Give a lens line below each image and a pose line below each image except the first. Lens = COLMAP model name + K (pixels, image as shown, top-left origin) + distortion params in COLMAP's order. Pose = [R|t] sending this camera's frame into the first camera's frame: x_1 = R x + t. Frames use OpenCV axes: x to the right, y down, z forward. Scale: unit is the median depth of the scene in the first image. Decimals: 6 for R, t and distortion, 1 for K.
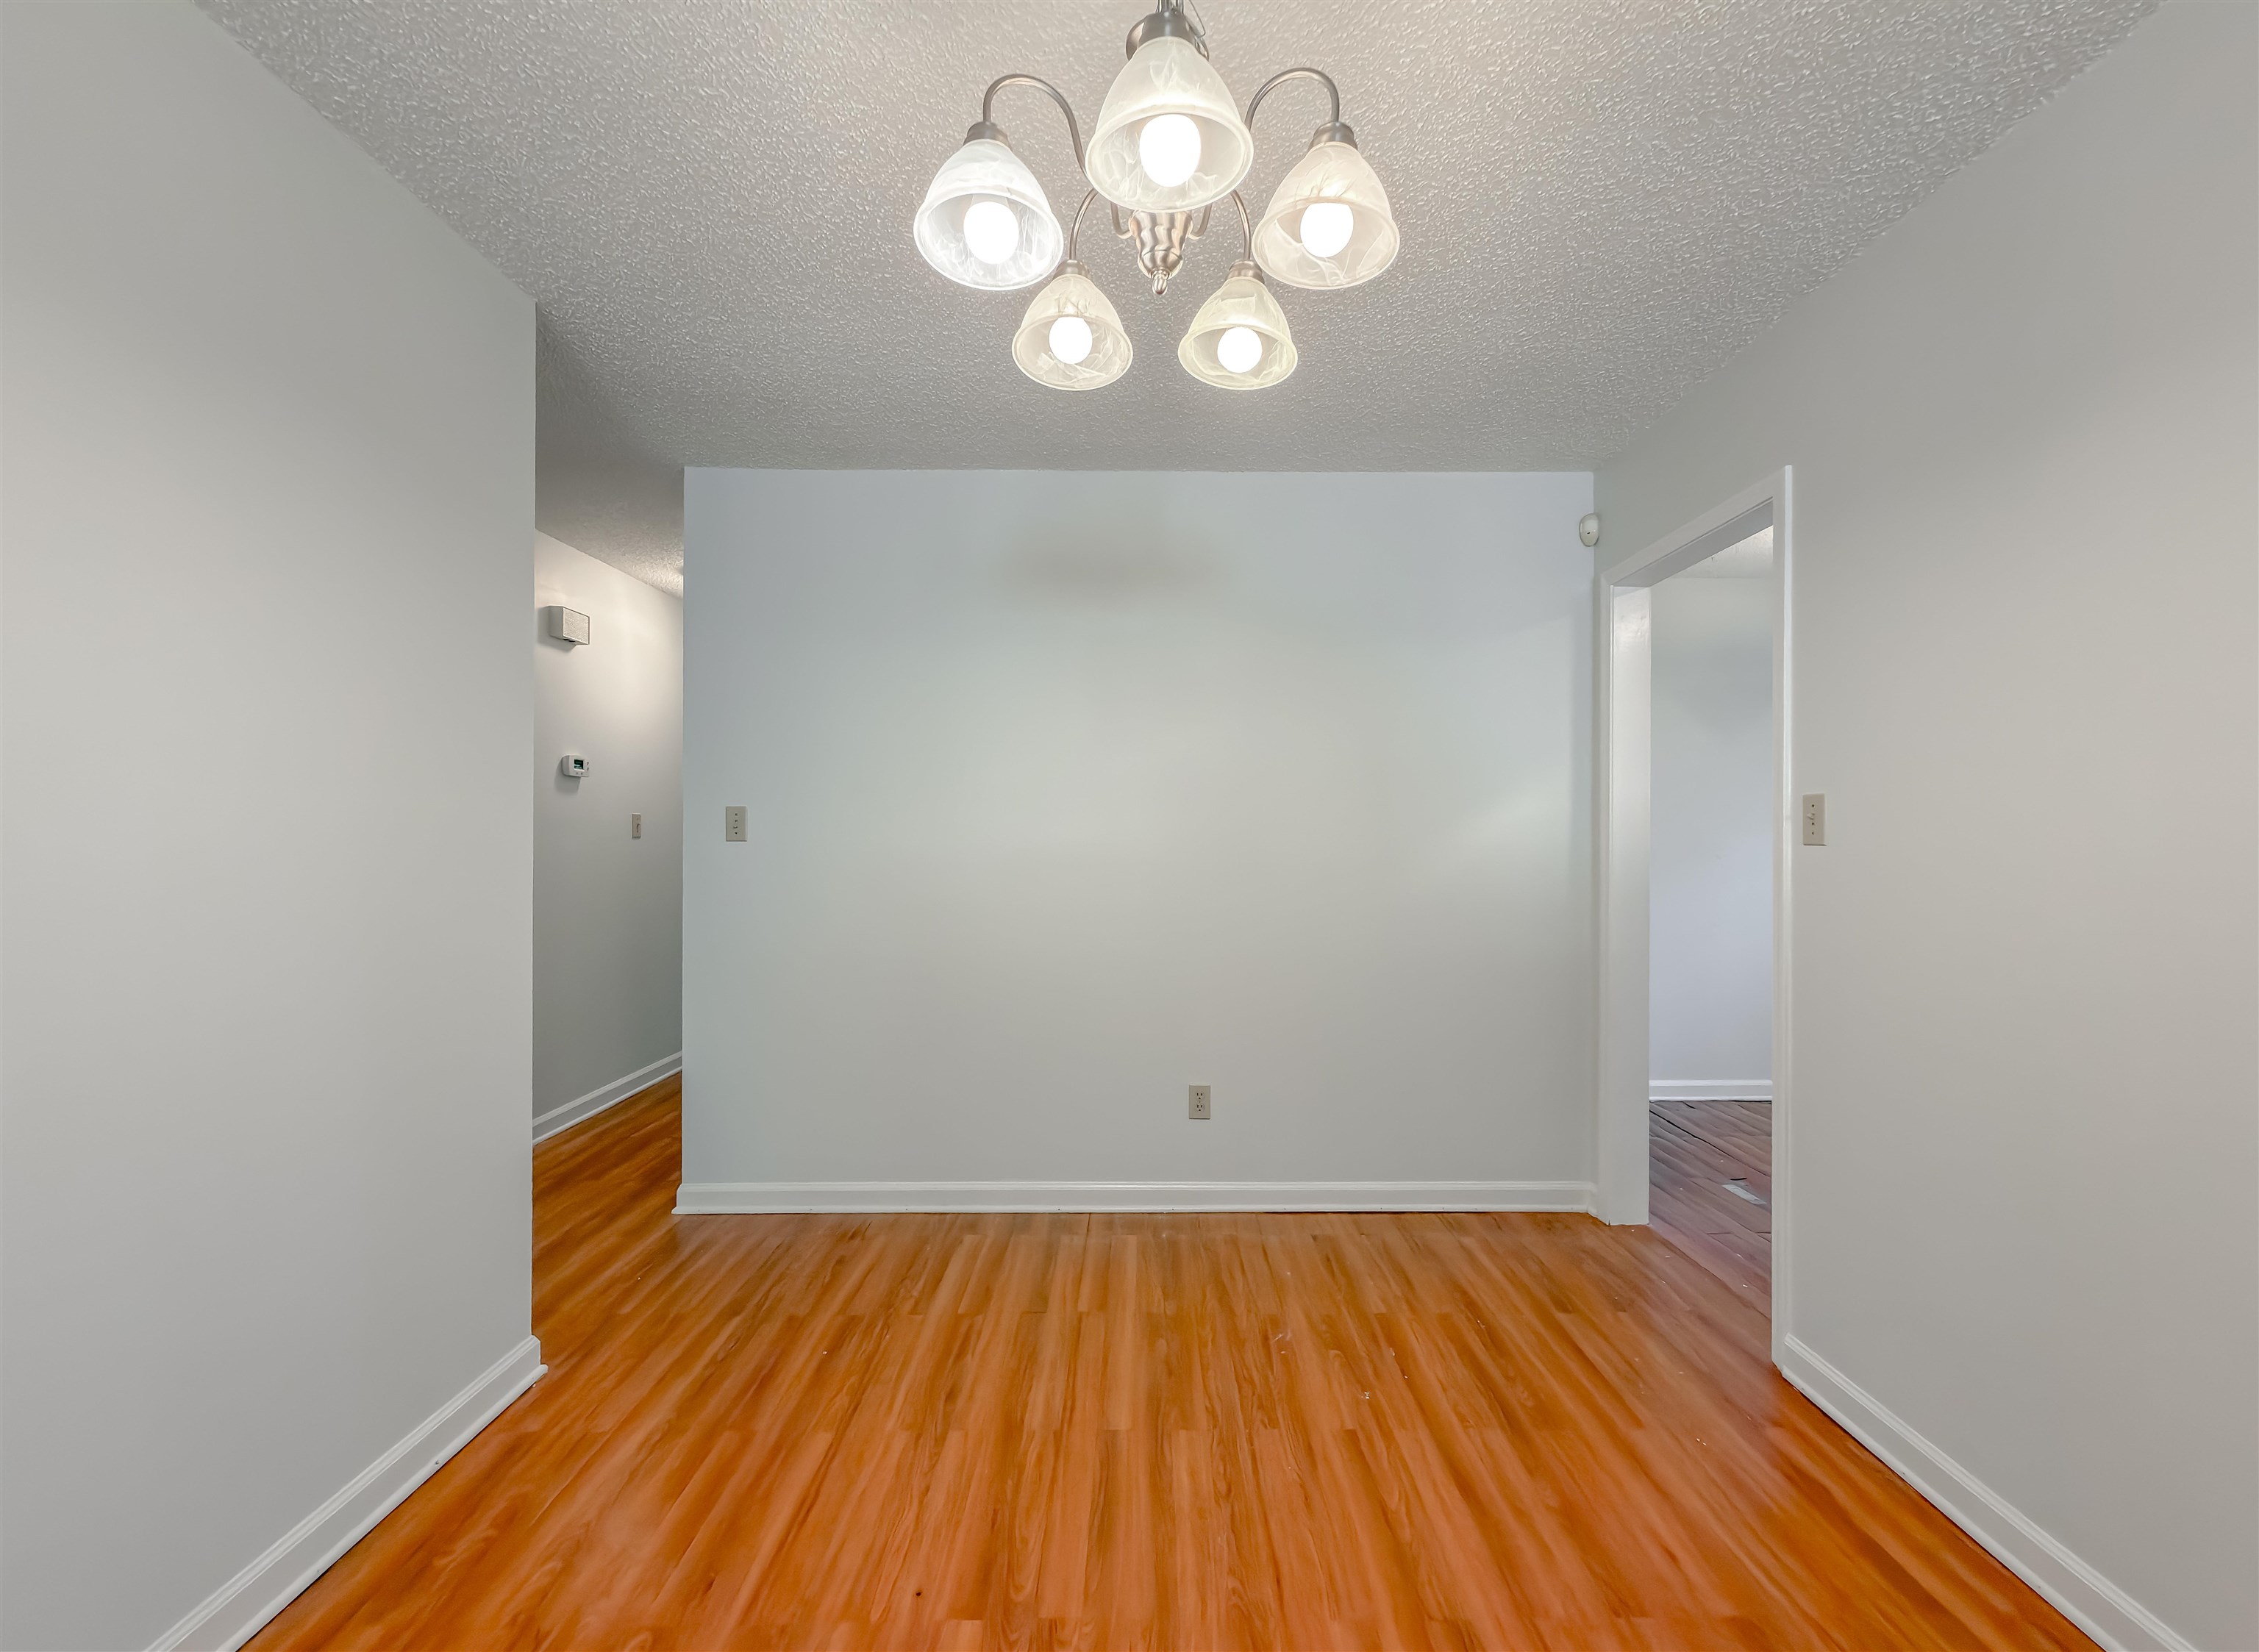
lens RADIAL K [[945.9, 0, 1165.0], [0, 945.9, 825.1], [0, 0, 1]] dist [-0.000102, -0.000071]
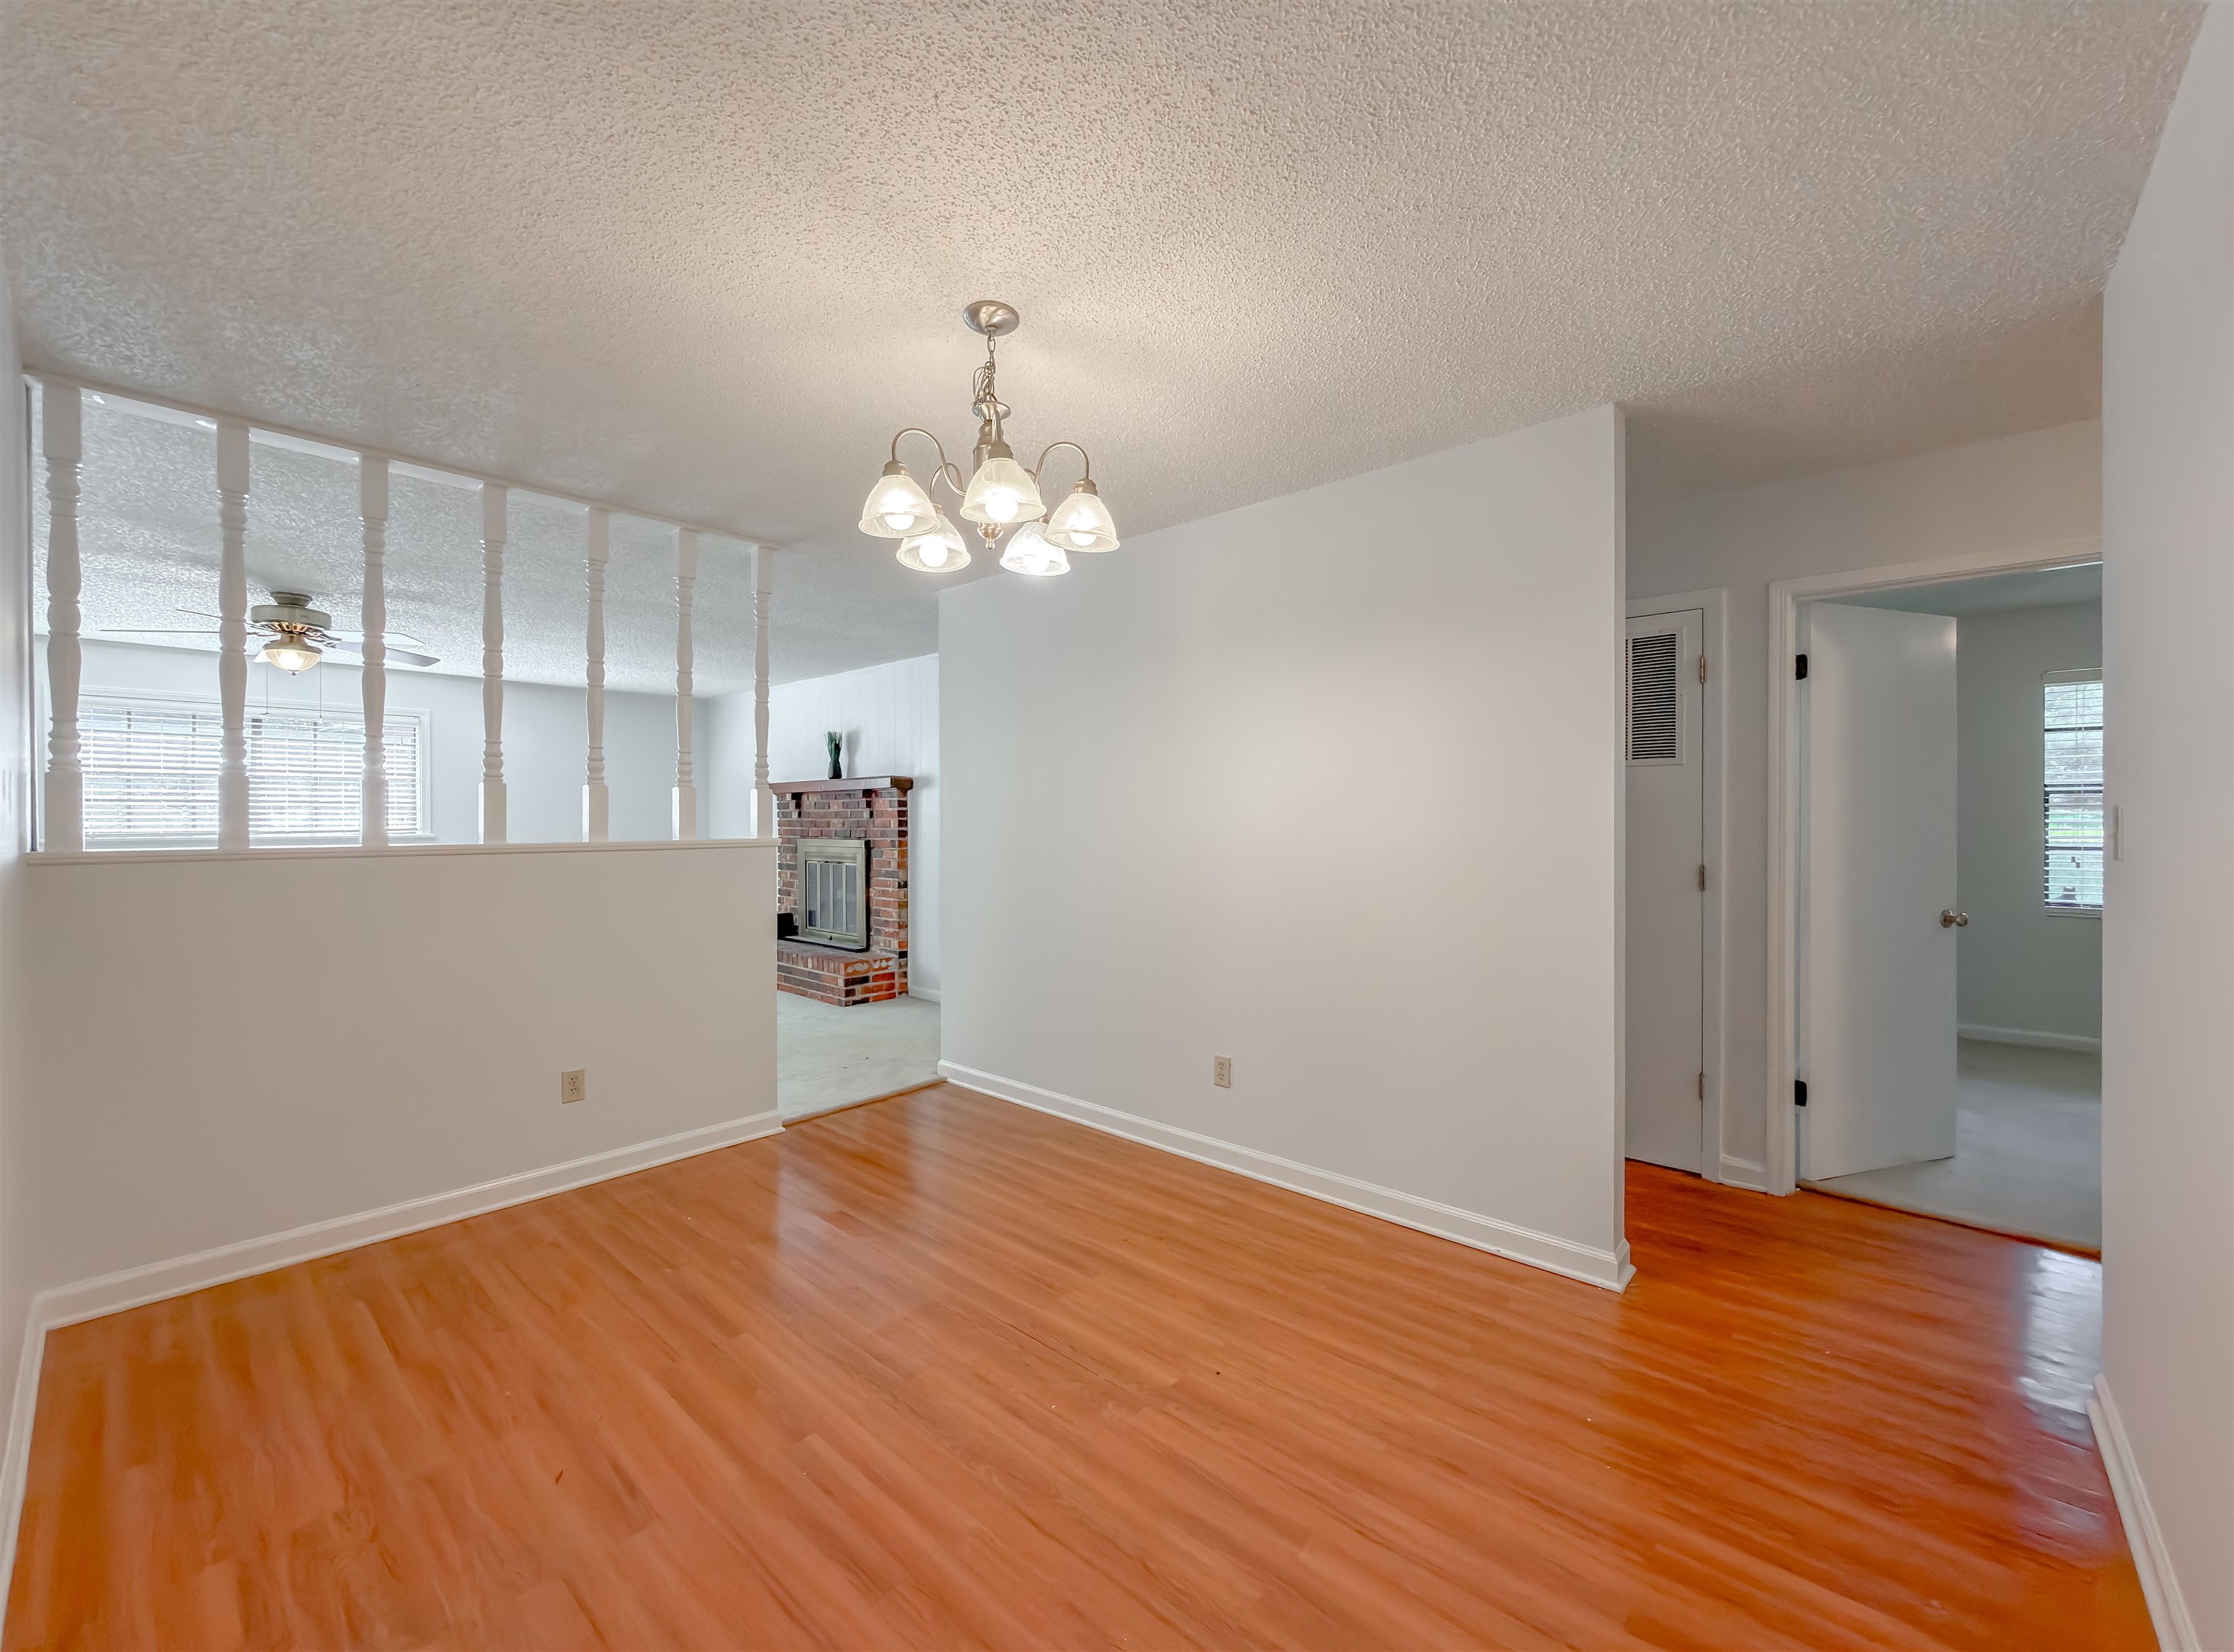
lens RADIAL K [[881.5, 0, 1113.8], [0, 881.5, 839.3], [0, 0, 1]] dist [0.002109, 0.000168]
pose [[-0.695925, 0.012468, -0.718006, 0.639060], [0.009943, 0.999921, 0.007727, -0.009750], [0.718045, -0.001762, -0.695994, 1.445575]]
